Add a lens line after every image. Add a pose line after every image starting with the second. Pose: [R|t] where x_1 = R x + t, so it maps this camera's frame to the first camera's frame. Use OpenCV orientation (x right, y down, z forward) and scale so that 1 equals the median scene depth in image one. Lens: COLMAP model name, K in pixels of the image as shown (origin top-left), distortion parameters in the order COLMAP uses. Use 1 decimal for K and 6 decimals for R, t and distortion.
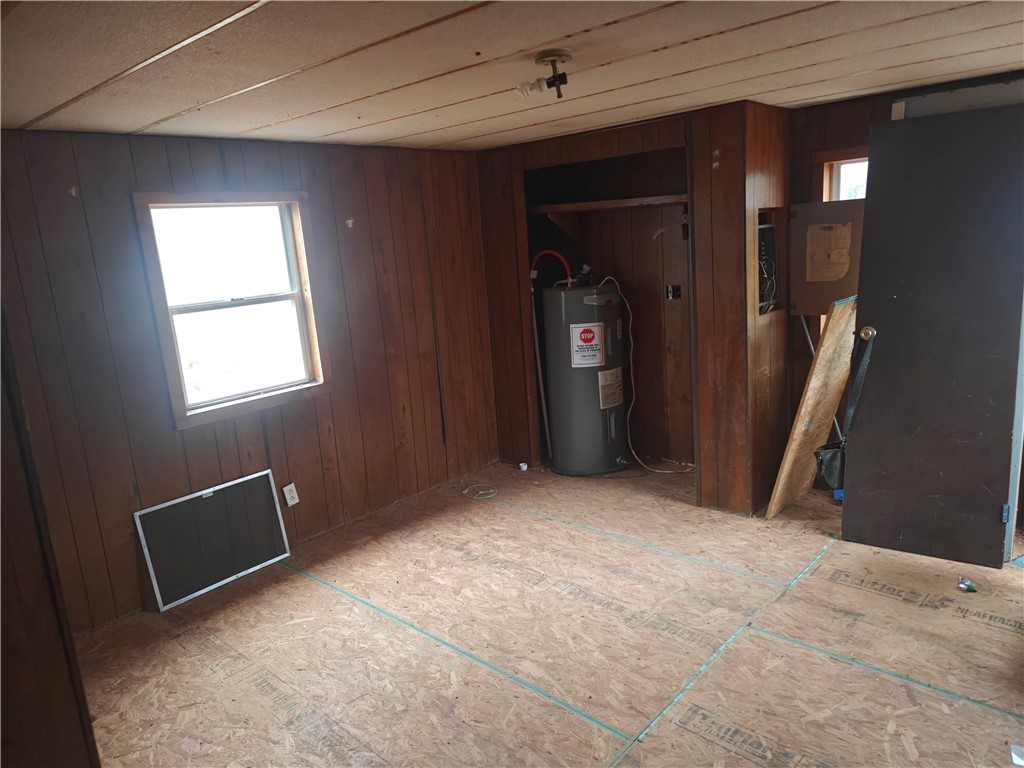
lens RADIAL K [[693.6, 0, 512.7], [0, 693.6, 378.3], [0, 0, 1]] dist [-0.000456, -0.000082]
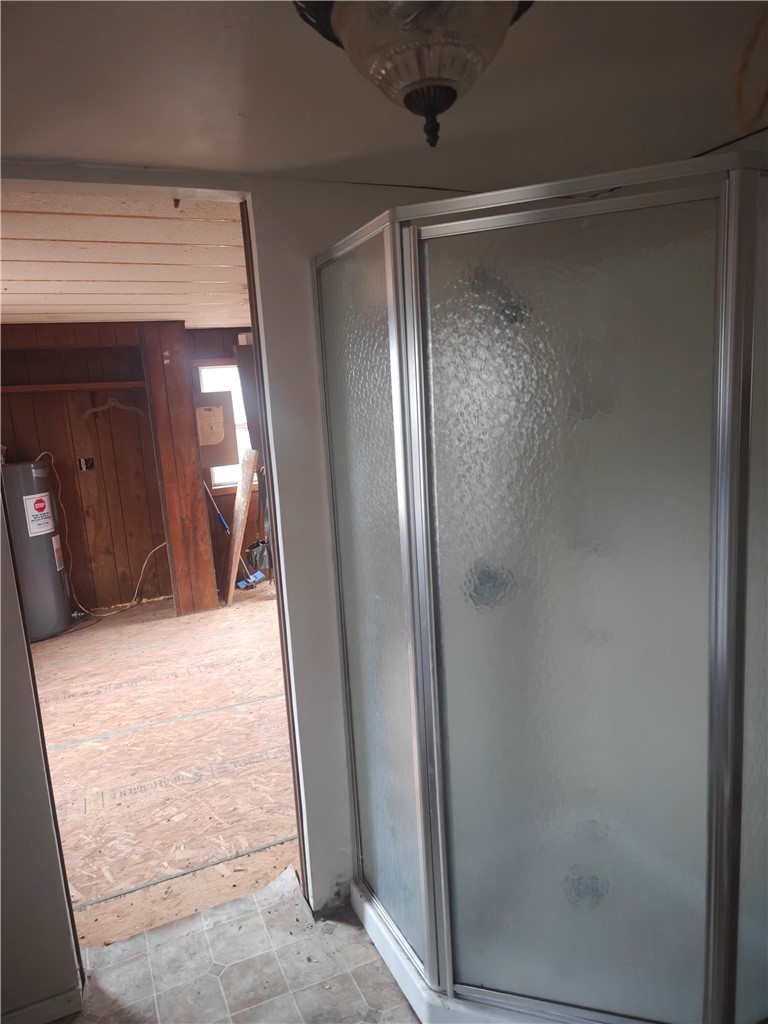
lens RADIAL K [[693.6, 0, 384.1], [0, 693.6, 518.1], [0, 0, 1]] dist [-0.000456, -0.000082]
pose [[0.399642, -0.113474, 0.909621, -0.718384], [0.219133, 0.975364, 0.025399, 0.052866], [-0.890094, 0.189177, 0.414663, 0.073486]]
